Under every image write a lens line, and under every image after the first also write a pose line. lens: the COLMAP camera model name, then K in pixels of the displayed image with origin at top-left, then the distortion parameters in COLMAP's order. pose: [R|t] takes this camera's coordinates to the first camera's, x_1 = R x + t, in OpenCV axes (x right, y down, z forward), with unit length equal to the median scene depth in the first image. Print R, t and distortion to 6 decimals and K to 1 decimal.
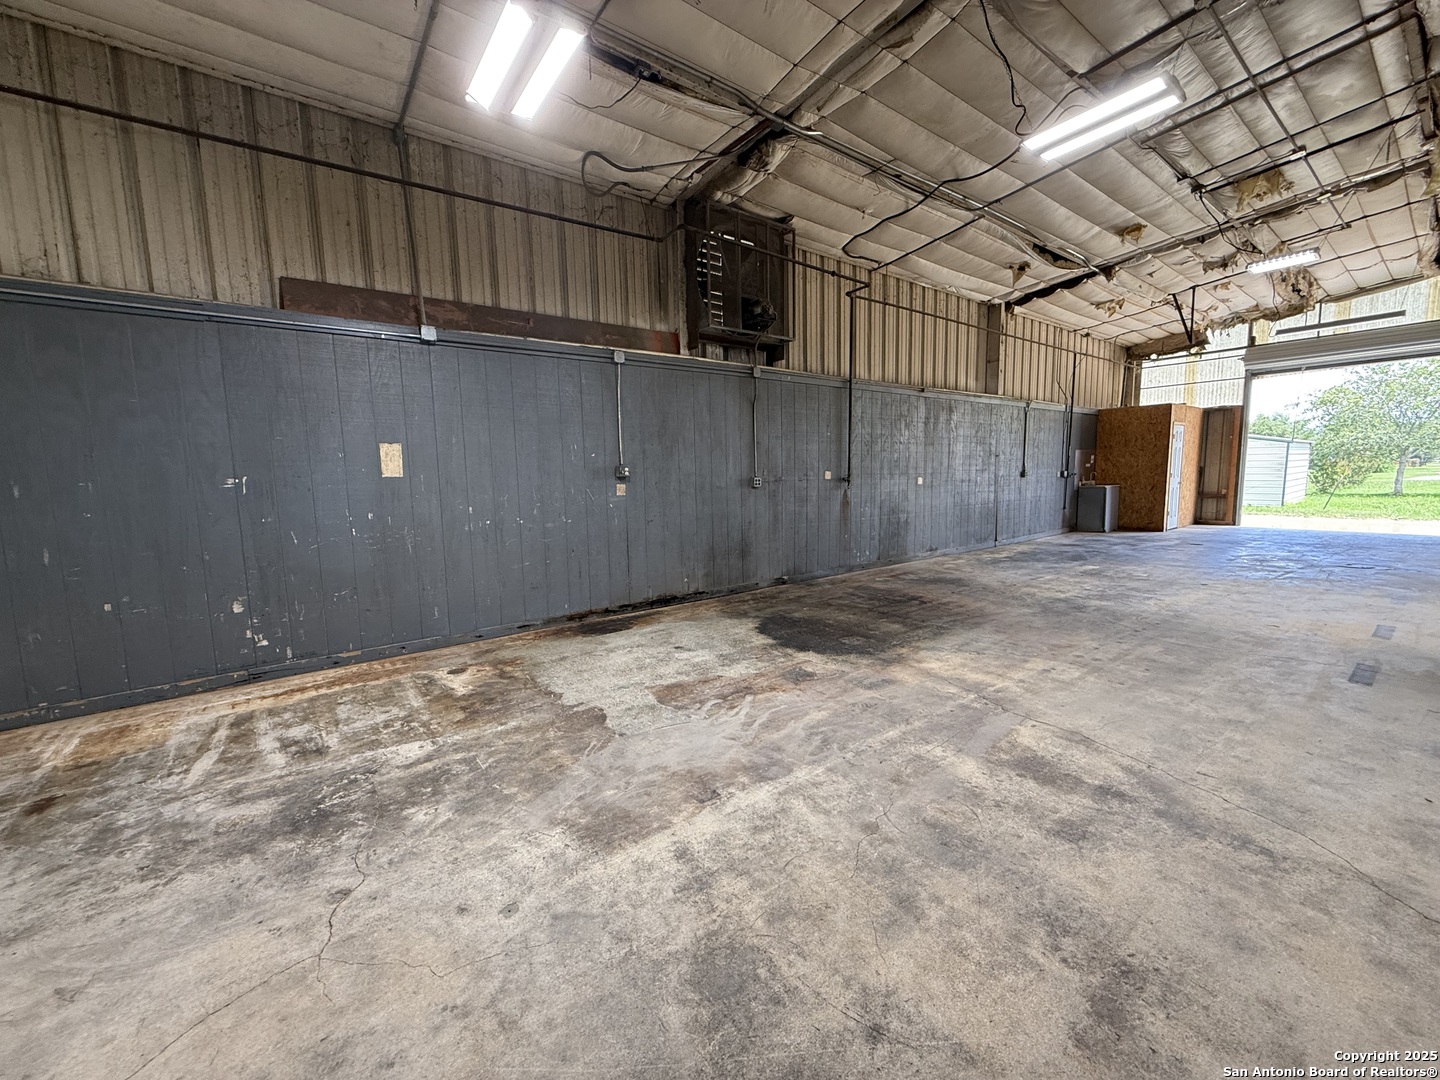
lens RADIAL K [[574.3, 0, 715.6], [0, 574.3, 540.5], [0, 0, 1]] dist [0.001172, -0.000687]
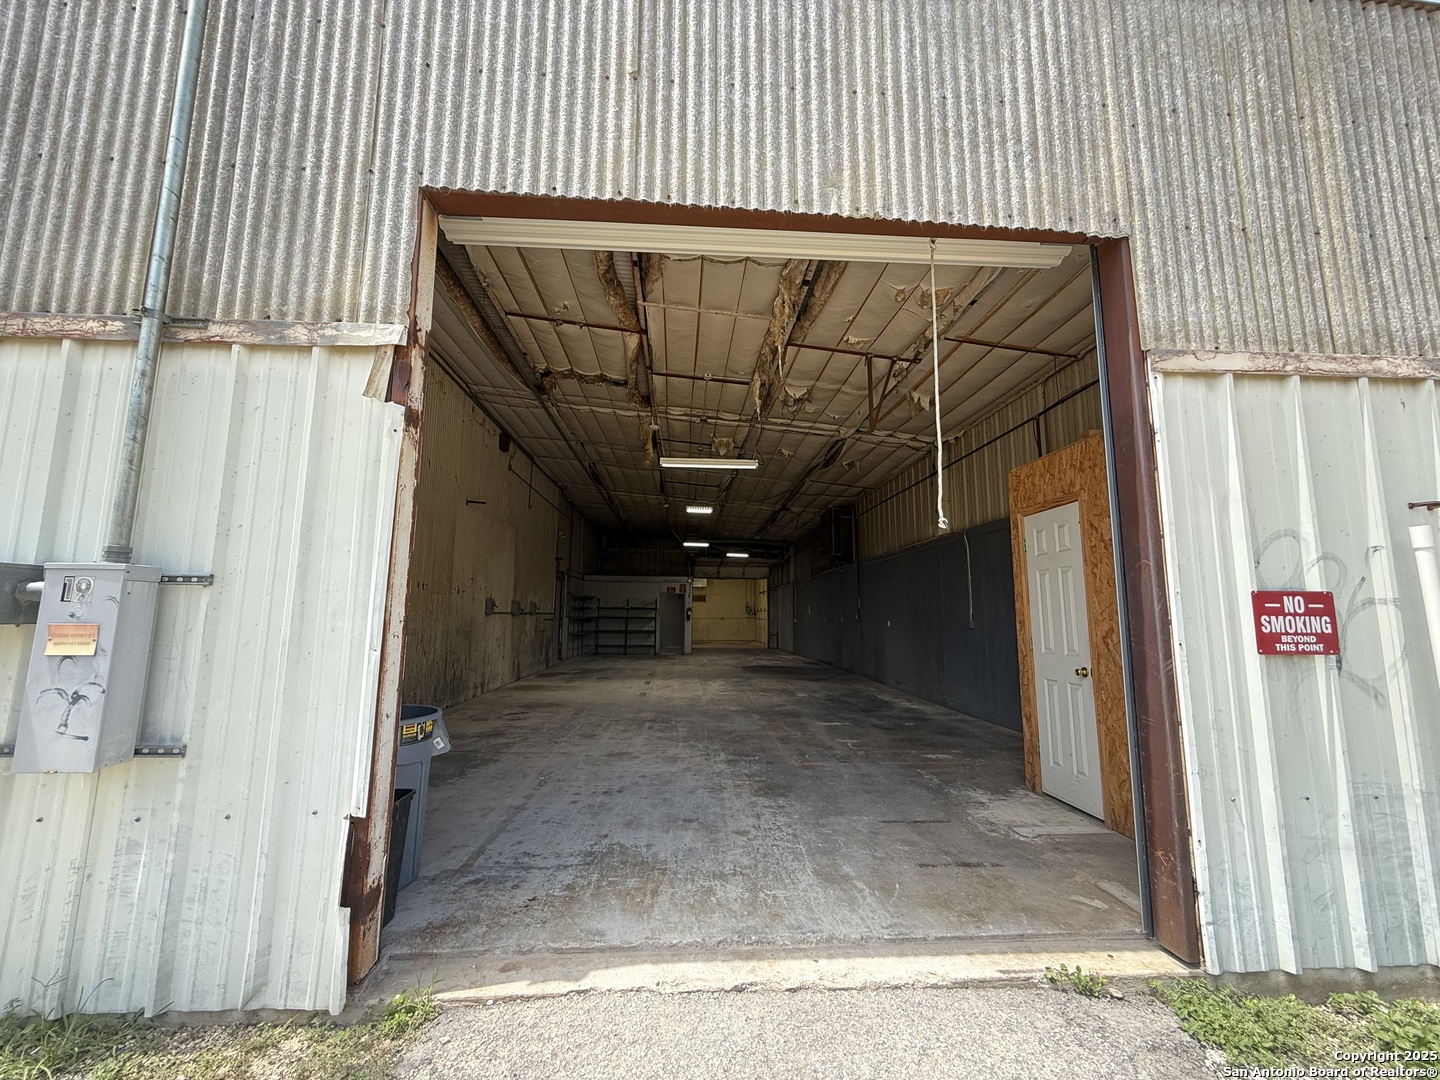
lens RADIAL K [[574.3, 0, 715.6], [0, 574.3, 540.5], [0, 0, 1]] dist [0.001172, -0.000687]
pose [[-0.555545, -0.087878, -0.826830, 1.863639], [-0.088701, 0.994989, -0.046153, -0.219925], [0.826742, 0.047700, -0.560556, 1.563579]]
